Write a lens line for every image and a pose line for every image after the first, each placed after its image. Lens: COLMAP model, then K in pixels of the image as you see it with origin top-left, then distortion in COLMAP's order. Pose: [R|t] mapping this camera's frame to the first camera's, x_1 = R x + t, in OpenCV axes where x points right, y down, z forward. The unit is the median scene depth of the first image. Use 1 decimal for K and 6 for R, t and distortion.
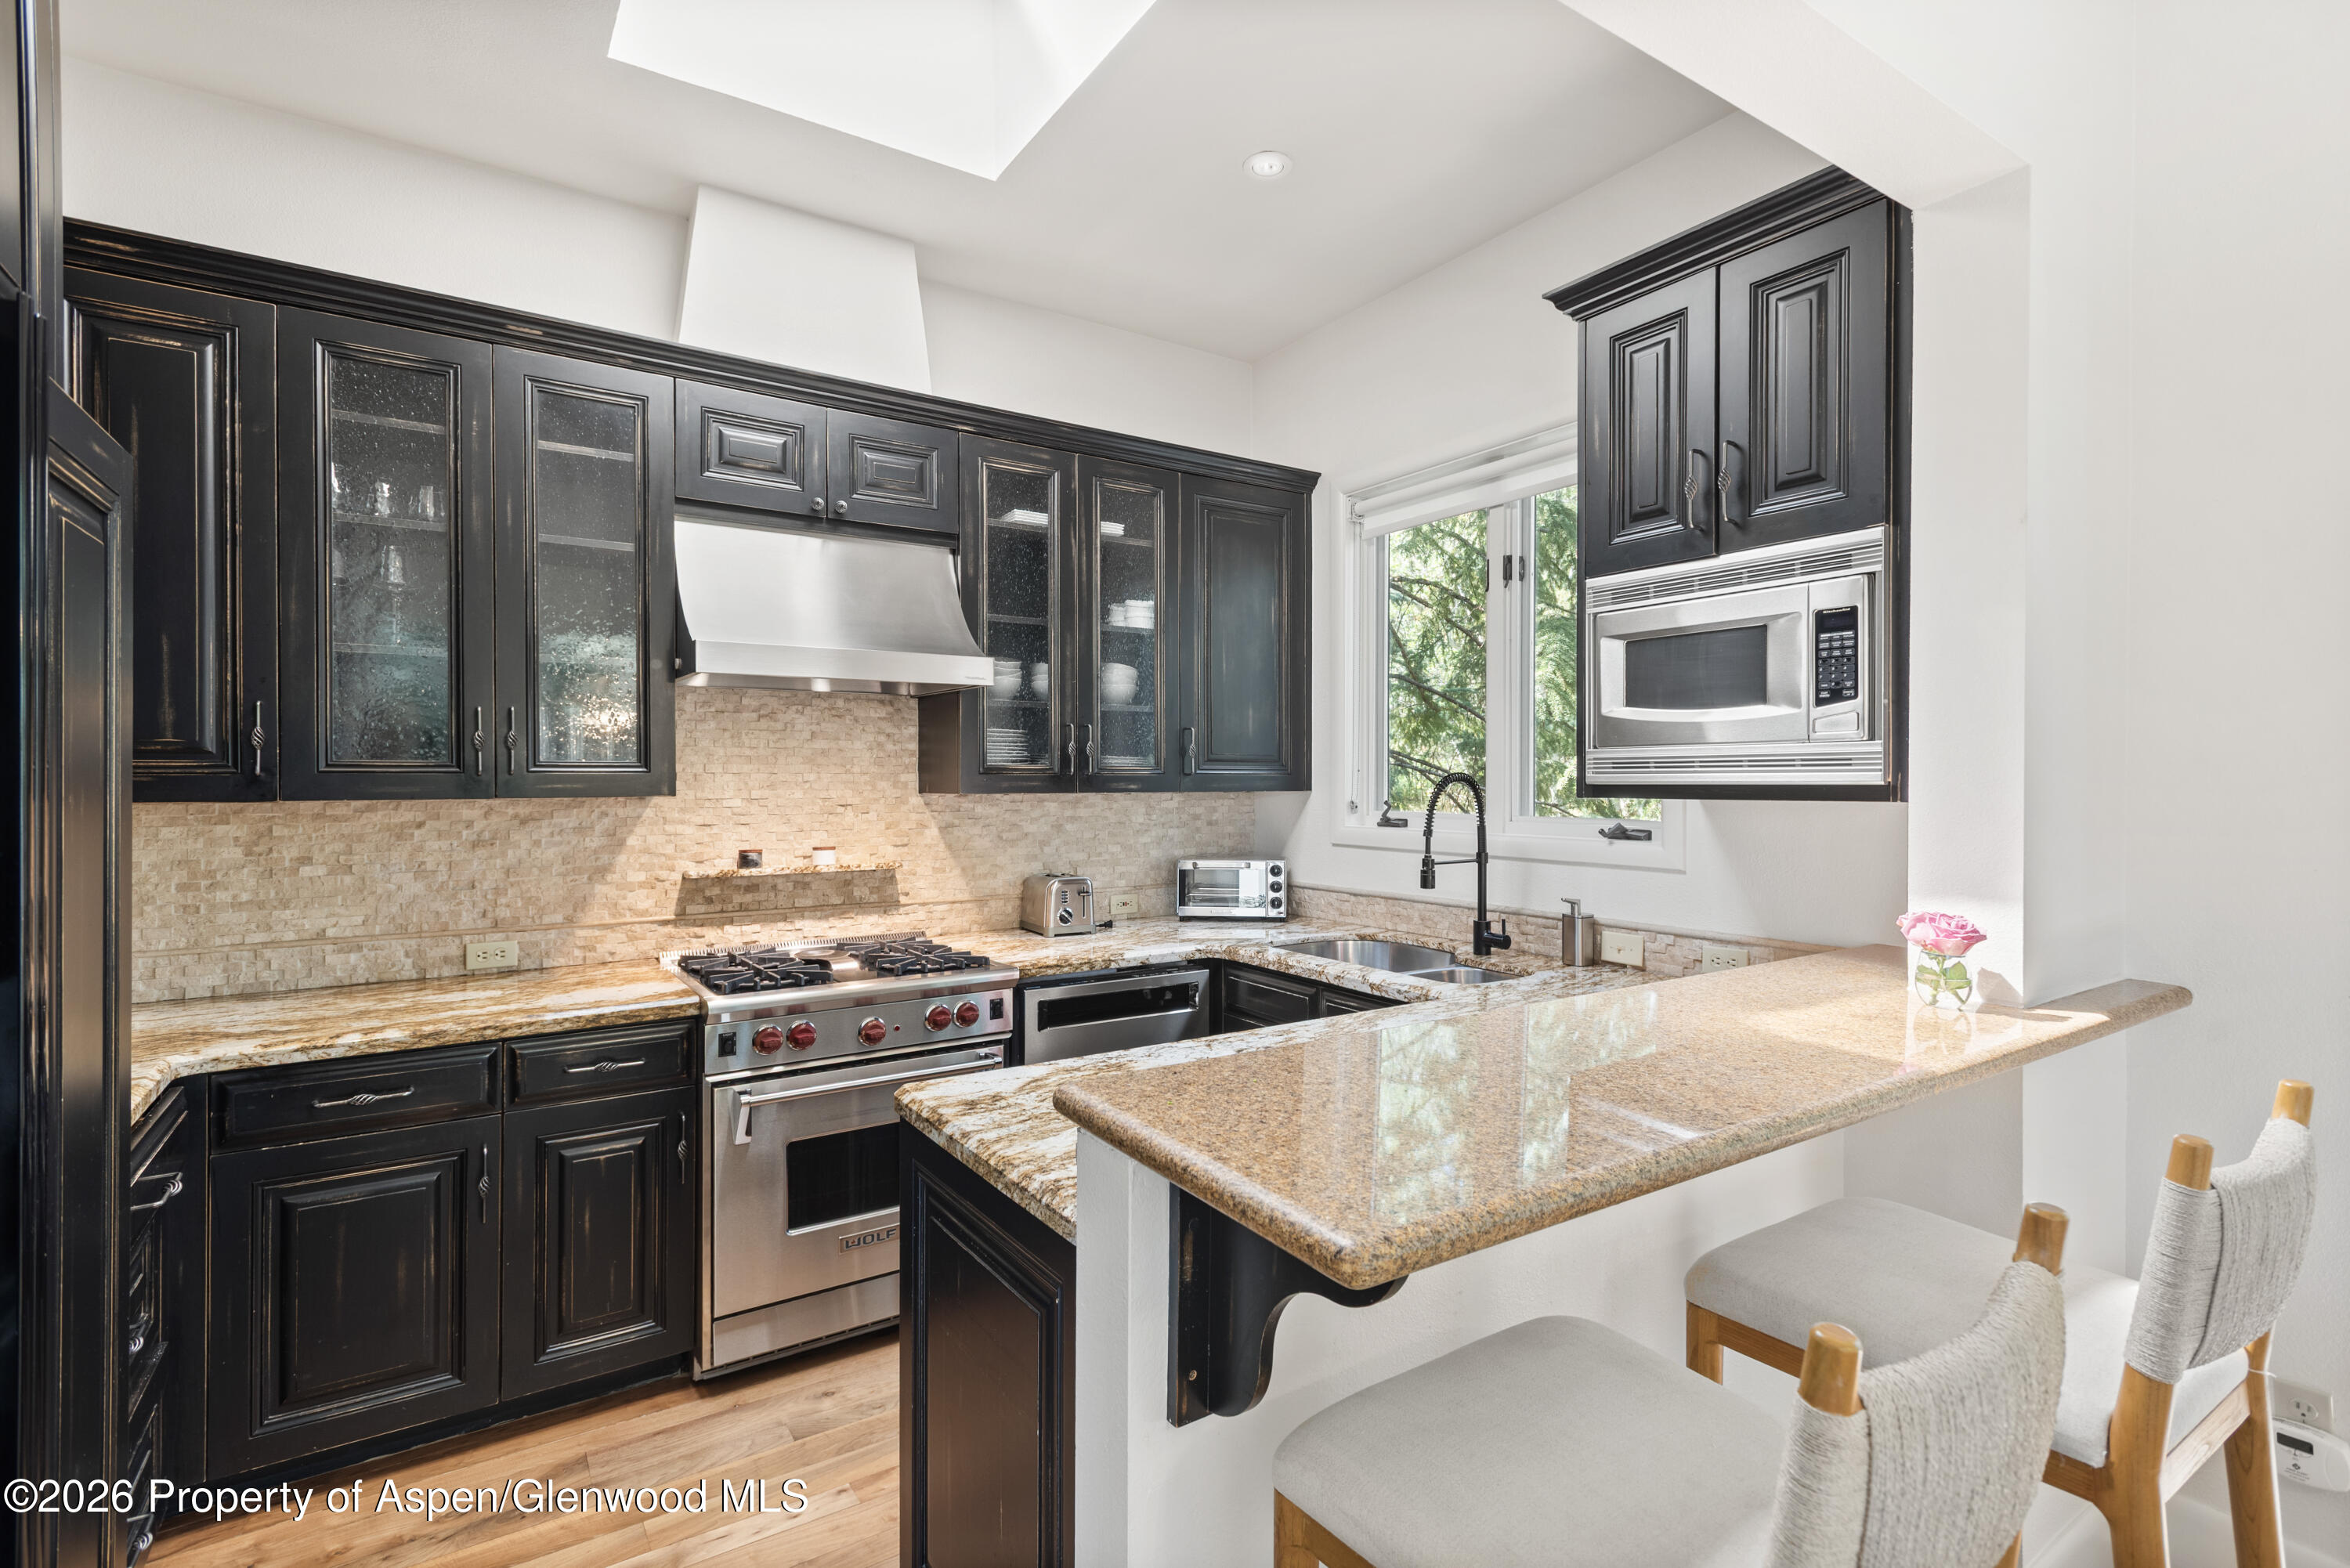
lens RADIAL K [[1113.3, 0, 1175.0], [0, 1113.3, 784.0], [0, 0, 1]] dist [0.019506, -0.000072]
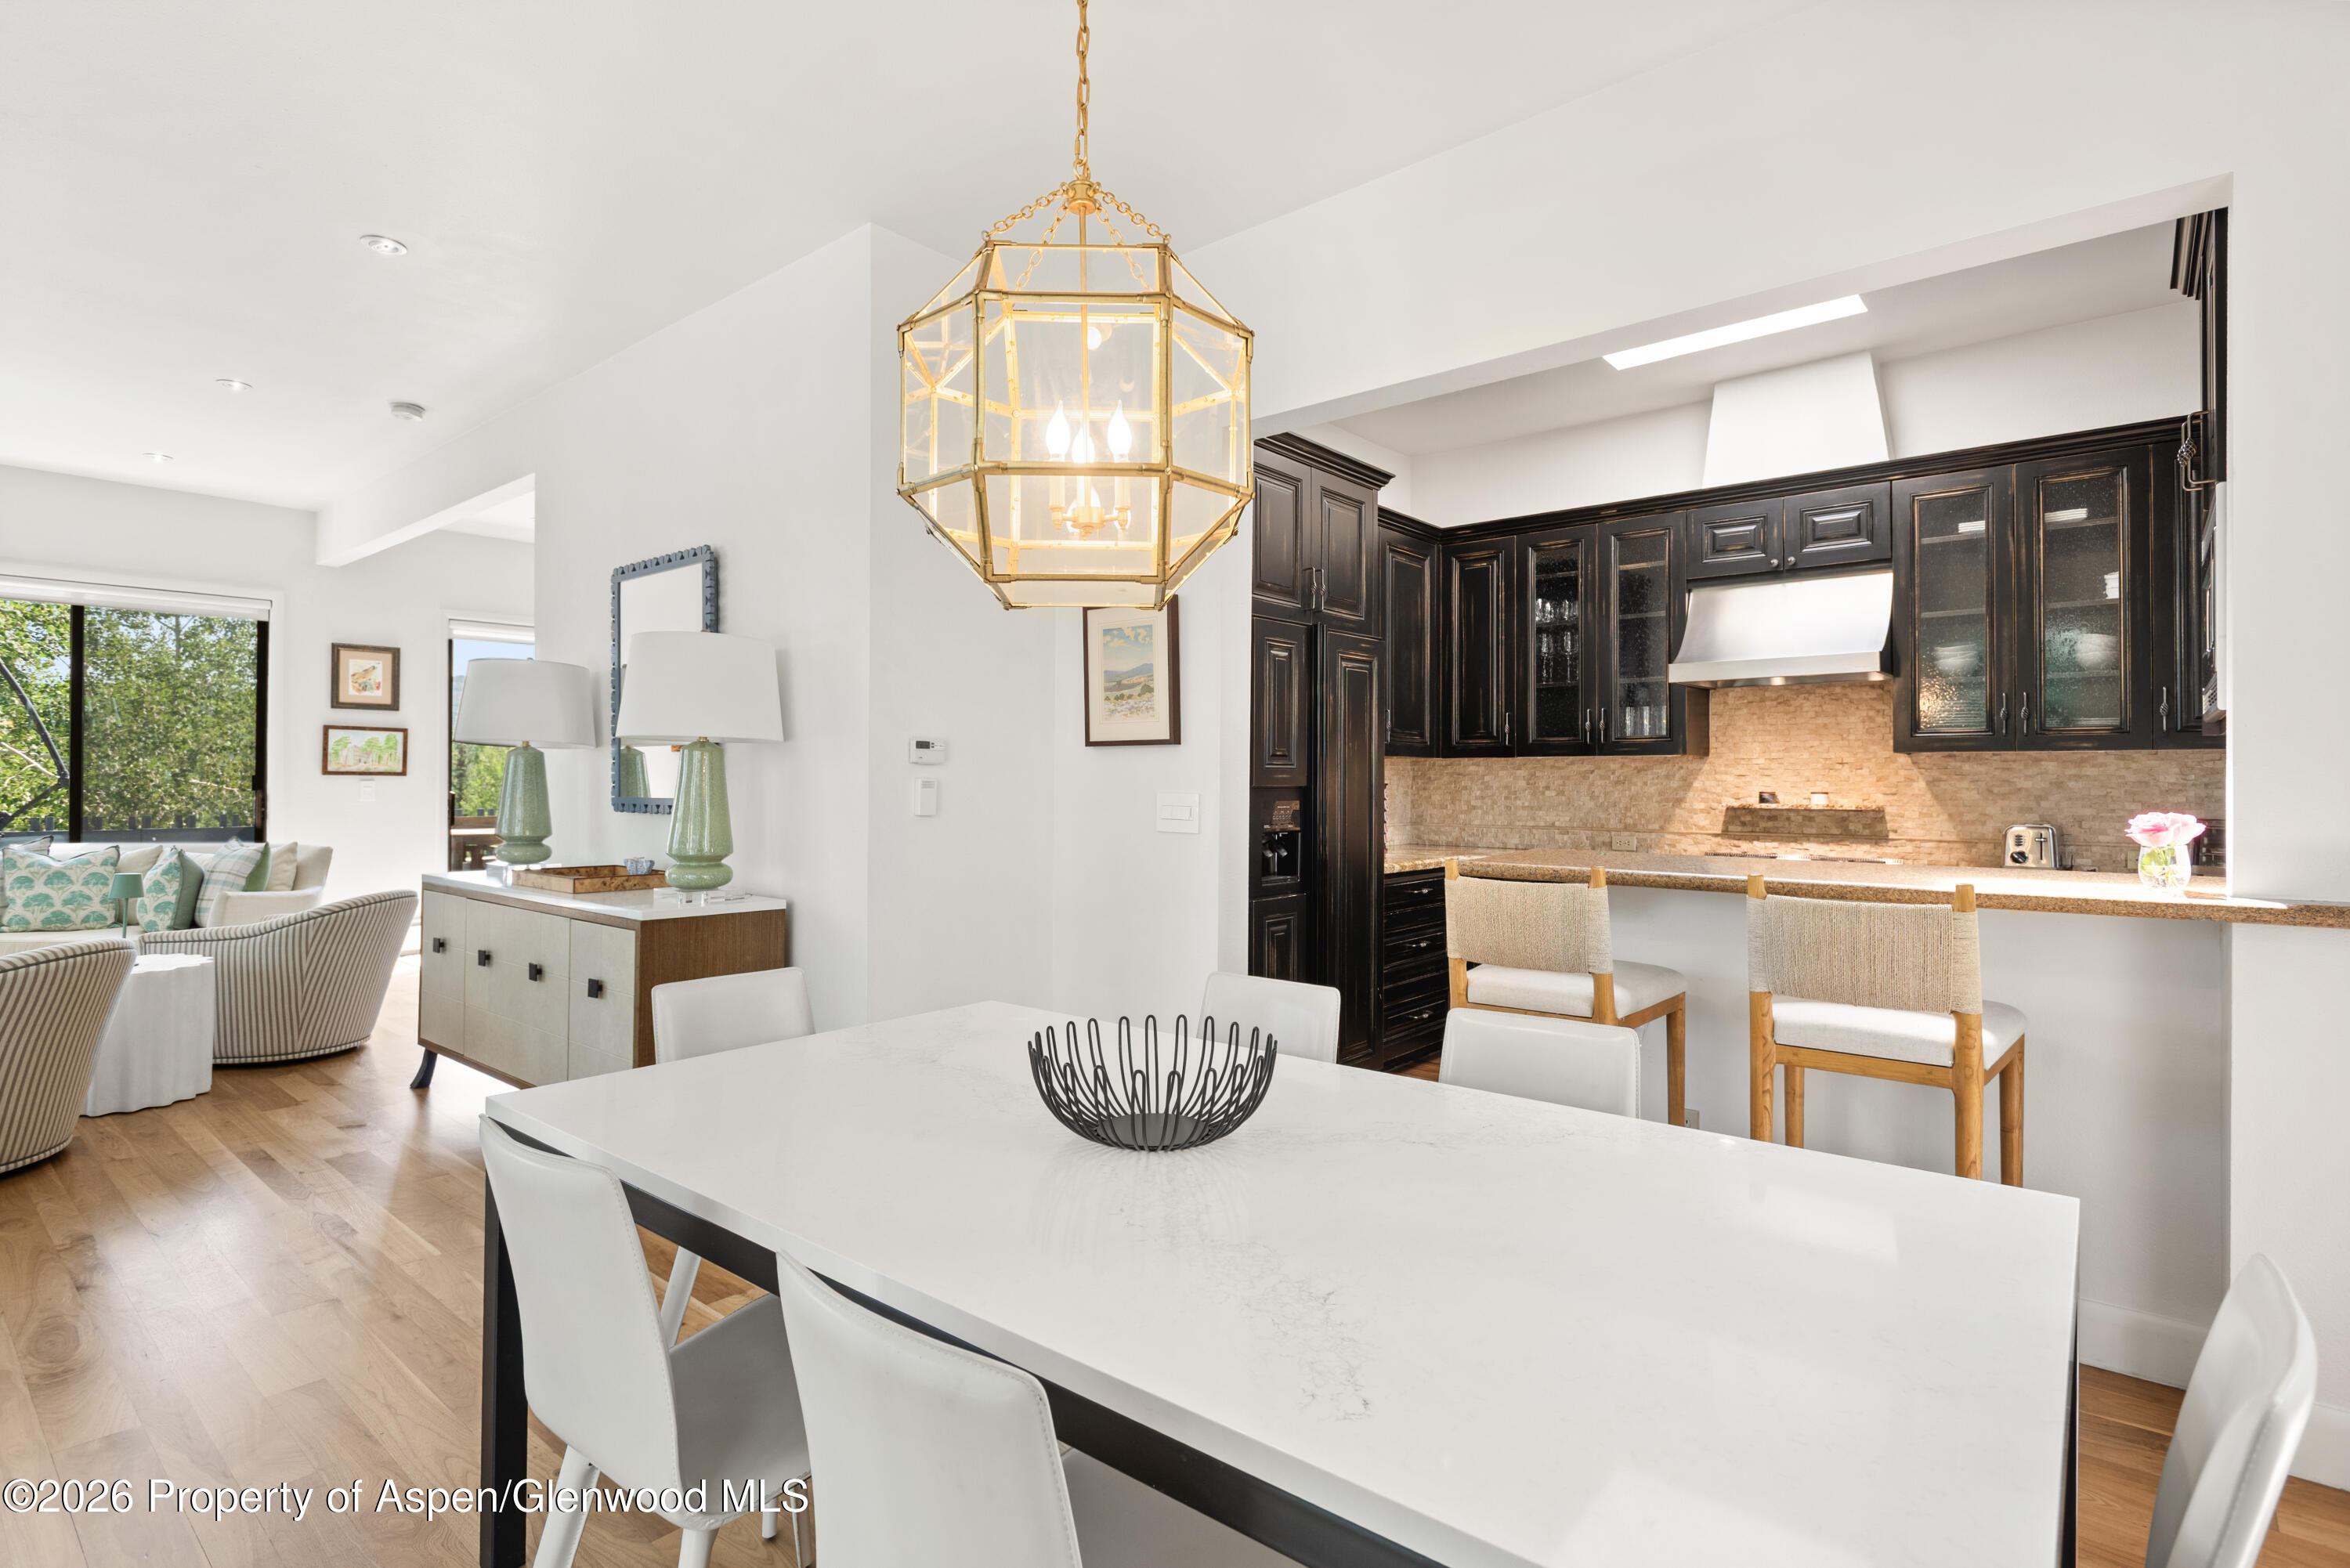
lens RADIAL K [[1154.2, 0, 1175.0], [0, 1154.2, 784.0], [0, 0, 1]] dist [0.000280, 0.000111]
pose [[0.274390, 0.005211, -0.961604, 0.879850], [-0.007536, 0.999966, 0.003268, 0.047608], [0.961589, 0.006350, 0.274420, -0.197405]]
